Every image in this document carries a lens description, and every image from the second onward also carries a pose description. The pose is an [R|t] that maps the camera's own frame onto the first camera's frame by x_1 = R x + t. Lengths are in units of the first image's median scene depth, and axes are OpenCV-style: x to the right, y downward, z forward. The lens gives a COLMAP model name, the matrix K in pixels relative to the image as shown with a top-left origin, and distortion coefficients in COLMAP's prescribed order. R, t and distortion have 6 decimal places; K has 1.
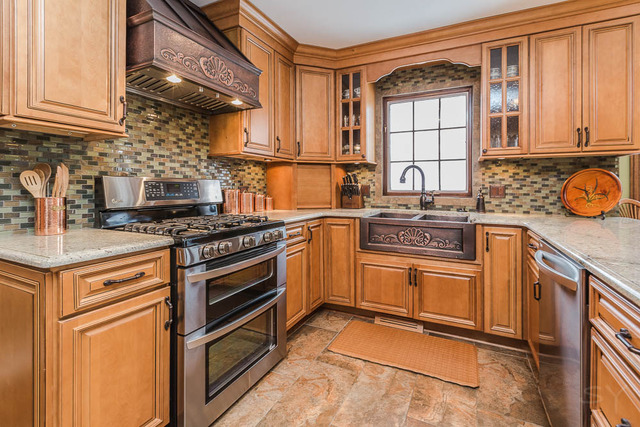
lens RADIAL K [[291.6, 0, 327.5], [0, 291.6, 188.0], [0, 0, 1]] dist [-0.003790, -0.000477]
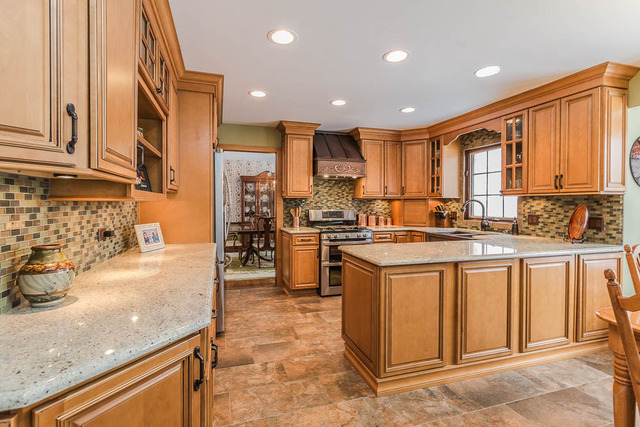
lens RADIAL K [[291.6, 0, 316.5], [0, 291.6, 208.7], [0, 0, 1]] dist [-0.003790, -0.000477]
pose [[0.684196, 0.009512, -0.729236, 0.880544], [-0.000859, 0.999925, 0.012237, -0.053091], [0.729297, -0.007746, 0.684153, -0.604115]]
